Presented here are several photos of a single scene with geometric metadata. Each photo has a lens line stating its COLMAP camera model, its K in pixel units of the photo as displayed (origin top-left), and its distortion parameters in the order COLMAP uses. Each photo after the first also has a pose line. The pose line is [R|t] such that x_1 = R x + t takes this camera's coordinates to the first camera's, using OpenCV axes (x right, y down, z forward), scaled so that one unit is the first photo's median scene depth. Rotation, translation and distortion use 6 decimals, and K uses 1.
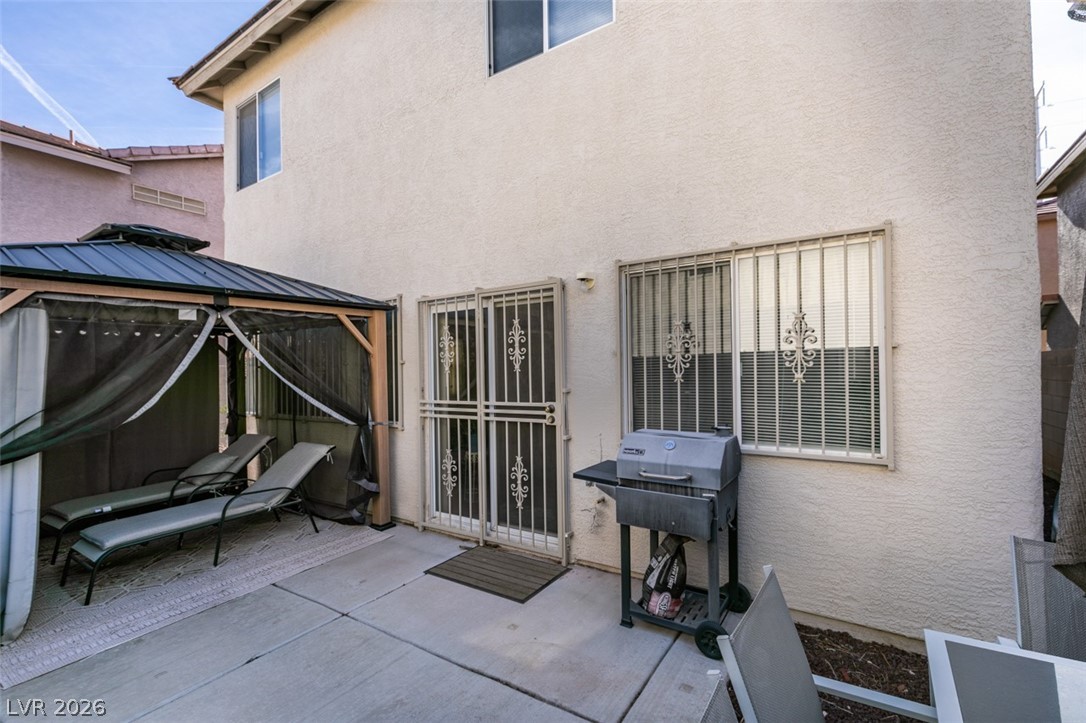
lens RADIAL K [[485.0, 0, 541.4], [0, 485.0, 364.0], [0, 0, 1]] dist [-0.001404, -0.000741]
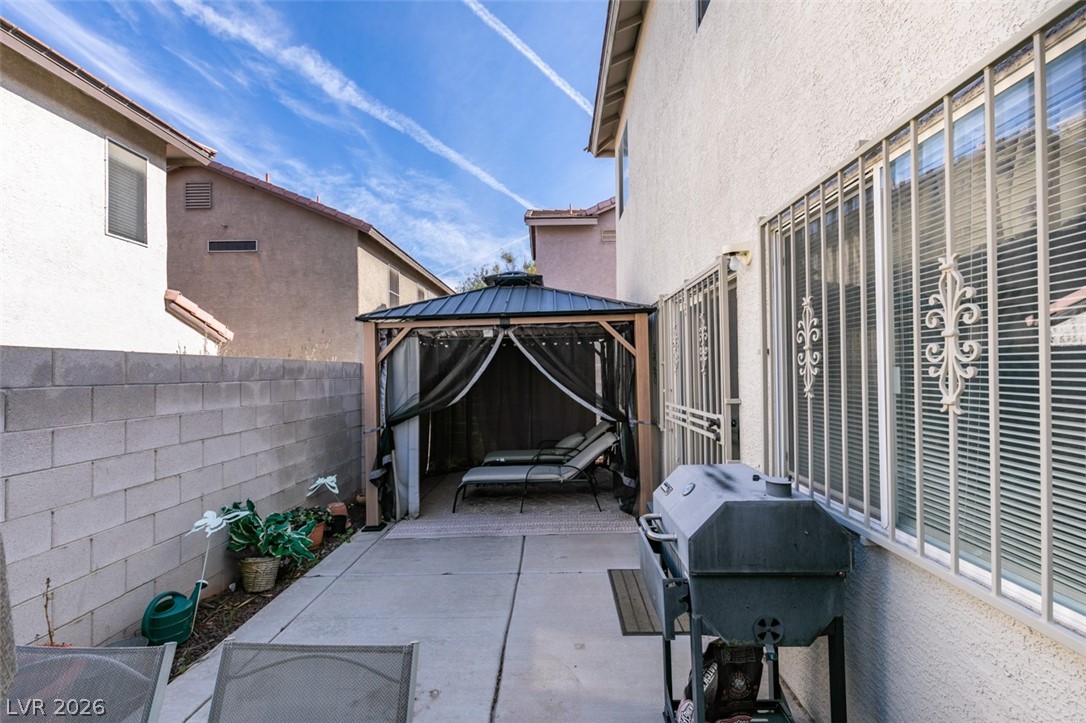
lens RADIAL K [[485.0, 0, 539.3], [0, 485.0, 363.8], [0, 0, 1]] dist [-0.001404, -0.000741]
pose [[0.519073, -0.005012, -0.854715, 0.562804], [0.014987, 0.999882, 0.003238, -0.011867], [0.854599, -0.014490, 0.519087, 0.353638]]
